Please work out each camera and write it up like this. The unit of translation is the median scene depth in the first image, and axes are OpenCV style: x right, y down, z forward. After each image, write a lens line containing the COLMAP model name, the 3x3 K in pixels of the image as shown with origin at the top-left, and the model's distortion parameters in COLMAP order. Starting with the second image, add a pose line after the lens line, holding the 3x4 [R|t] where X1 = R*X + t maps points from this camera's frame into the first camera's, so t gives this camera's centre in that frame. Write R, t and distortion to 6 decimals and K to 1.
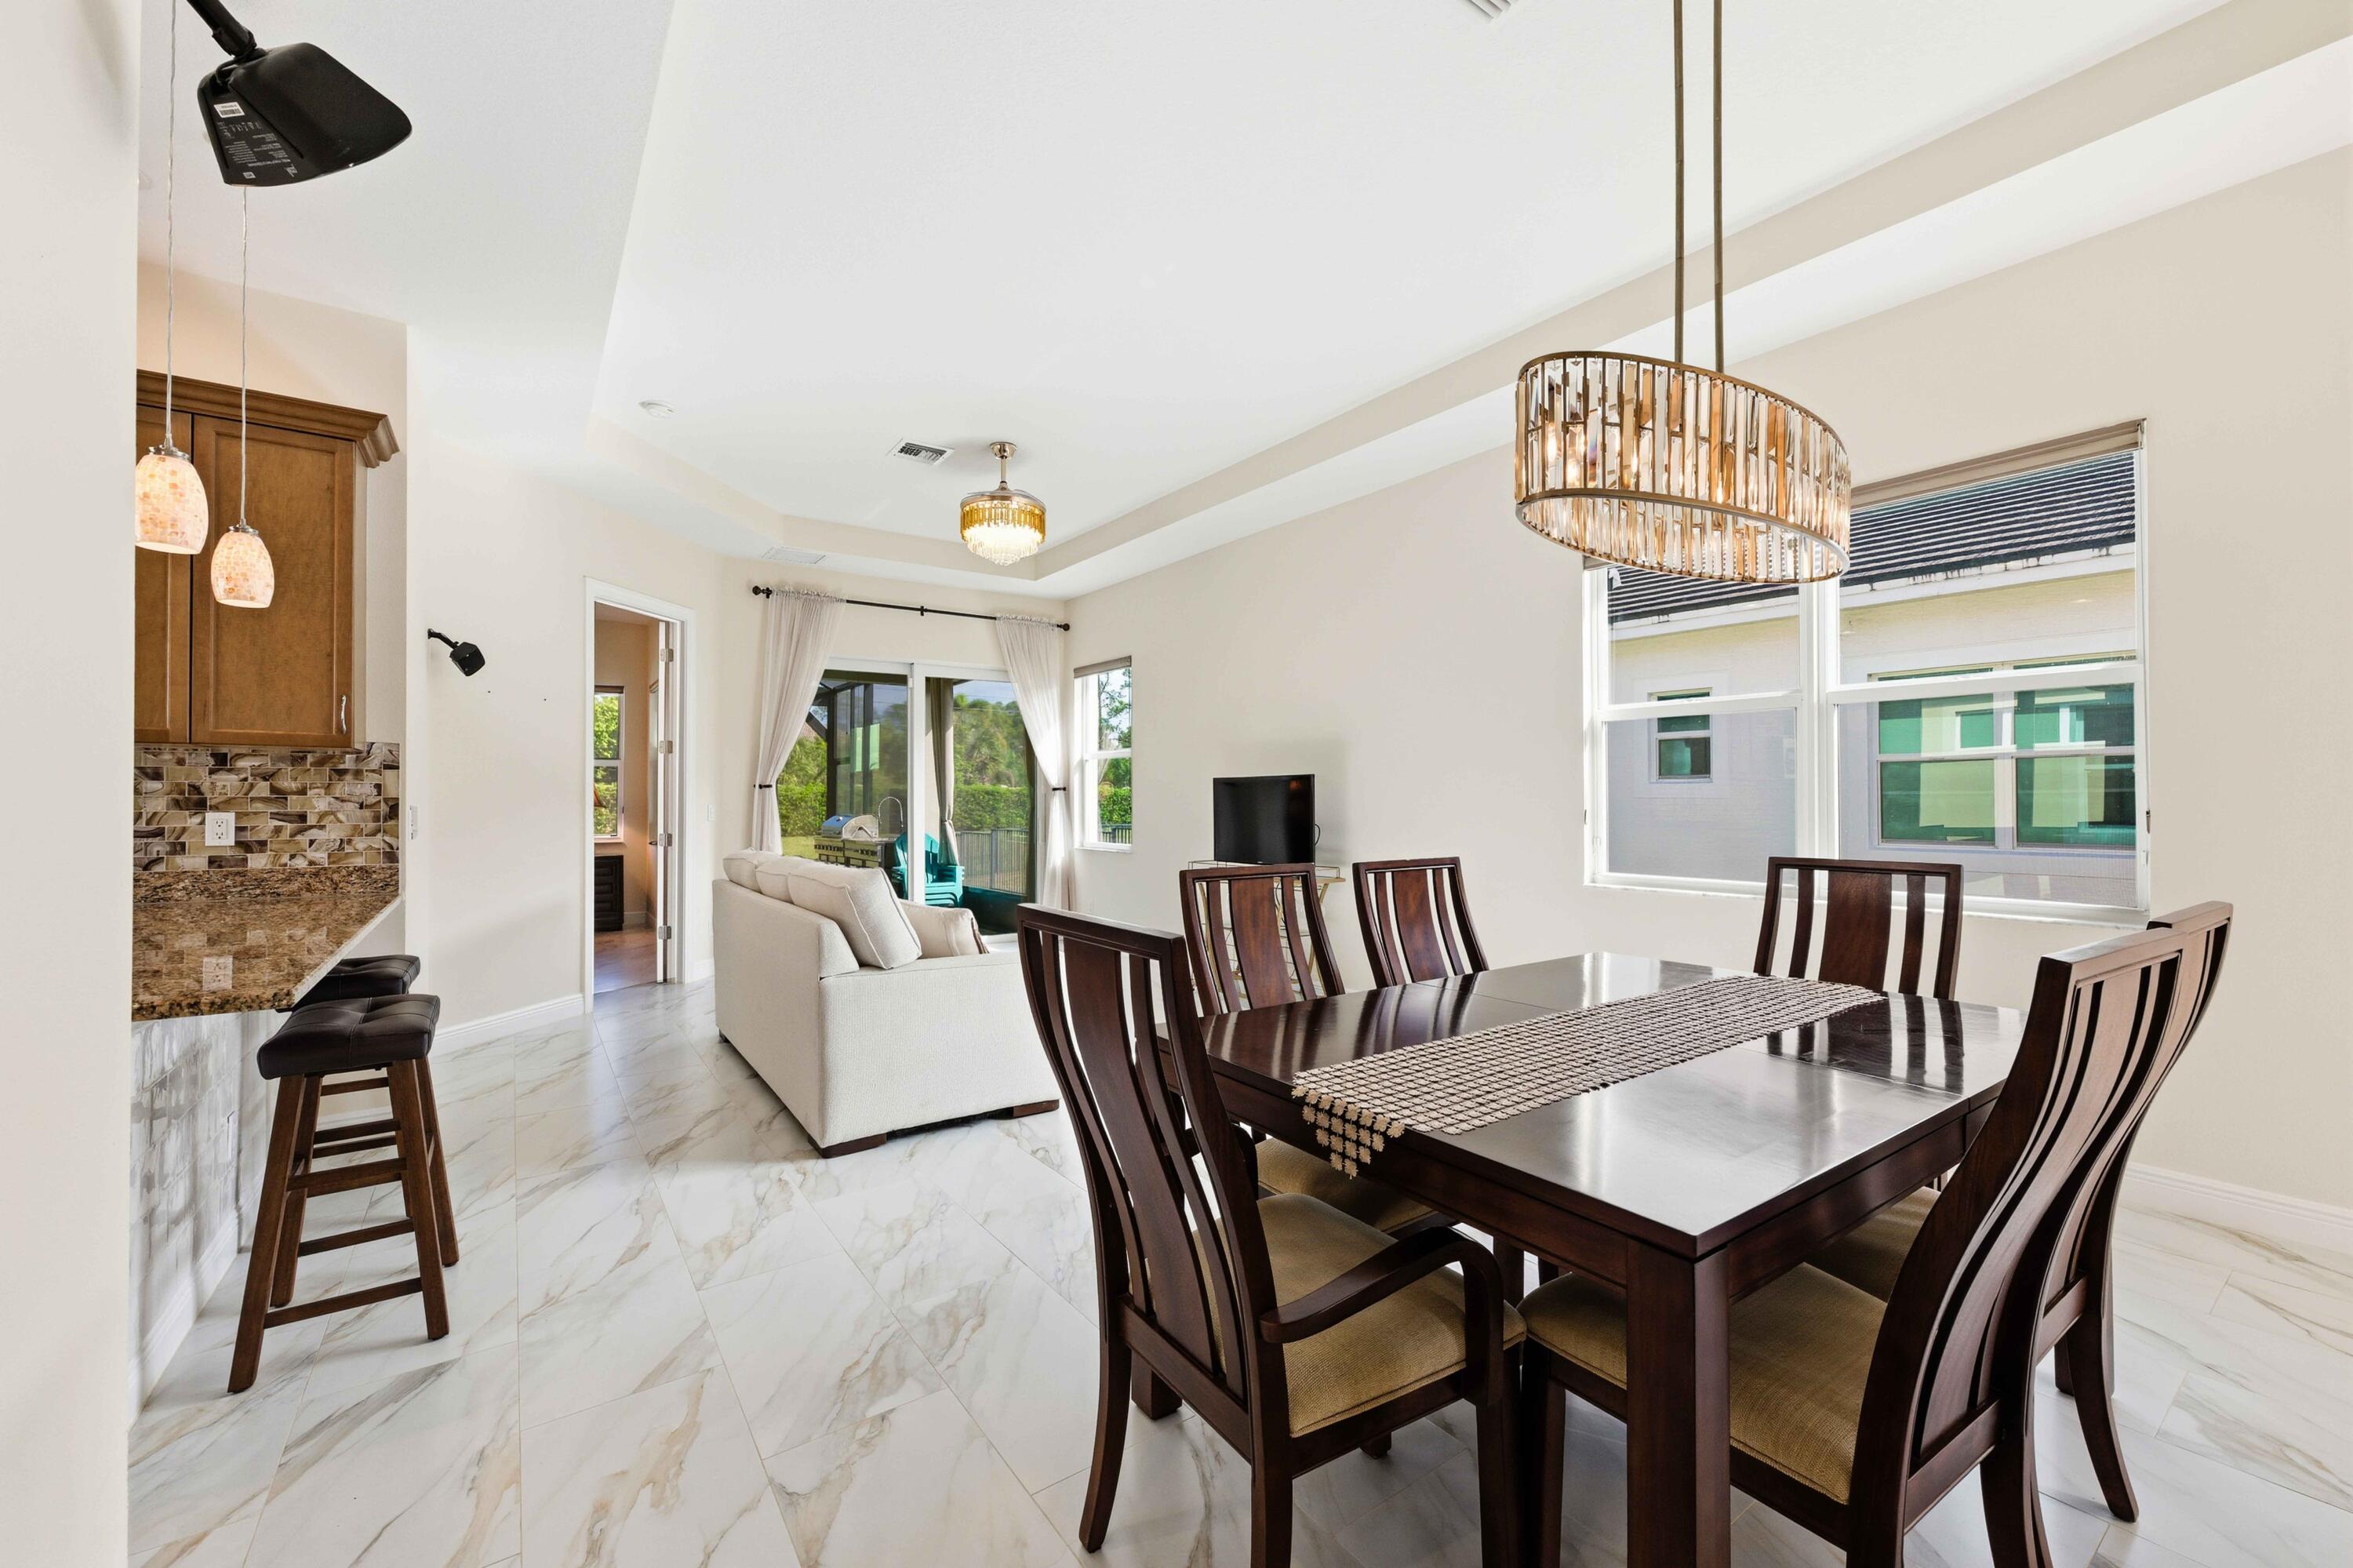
lens RADIAL K [[931.8, 0, 1165.1], [0, 931.8, 788.6], [0, 0, 1]] dist [-0.017021, 0.022825]
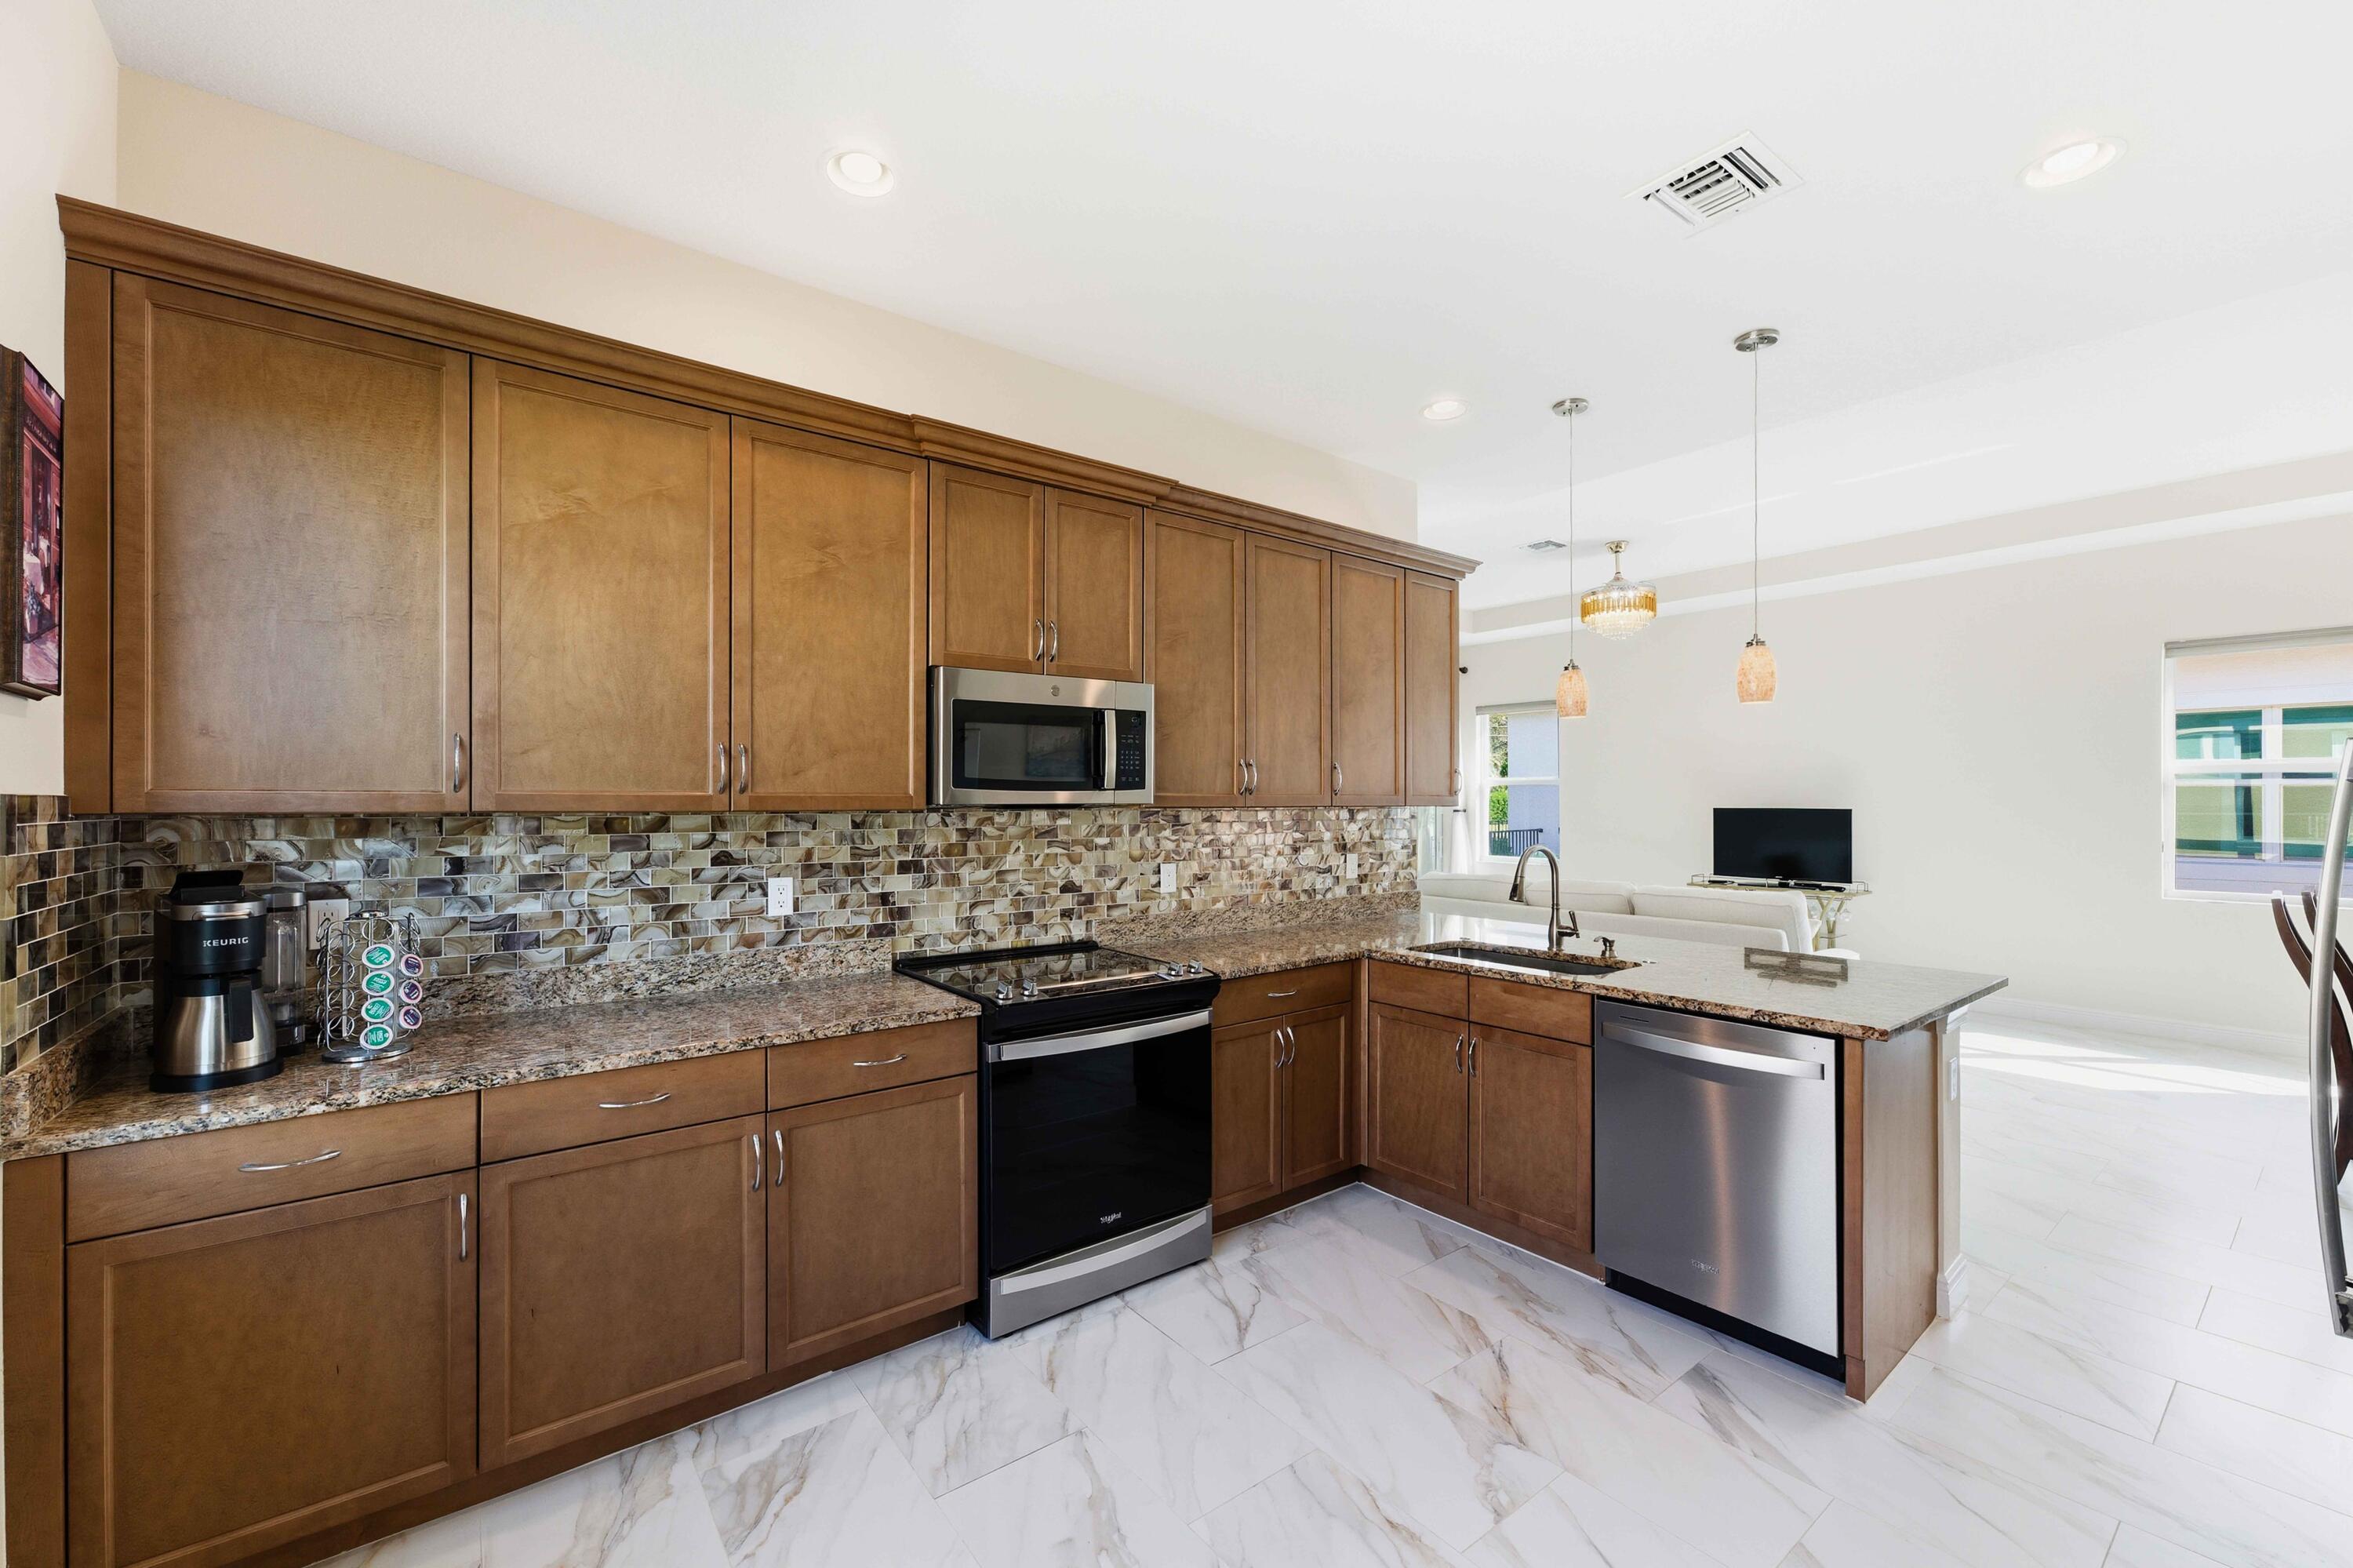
lens RADIAL K [[931.1, 0, 1173.6], [0, 931.1, 794.4], [0, 0, 1]] dist [0.003229, 0.000576]
pose [[0.998662, -0.004127, 0.051552, -1.293188], [0.003470, 0.999912, 0.012826, -0.074753], [-0.051601, -0.012630, 0.998588, -0.301760]]
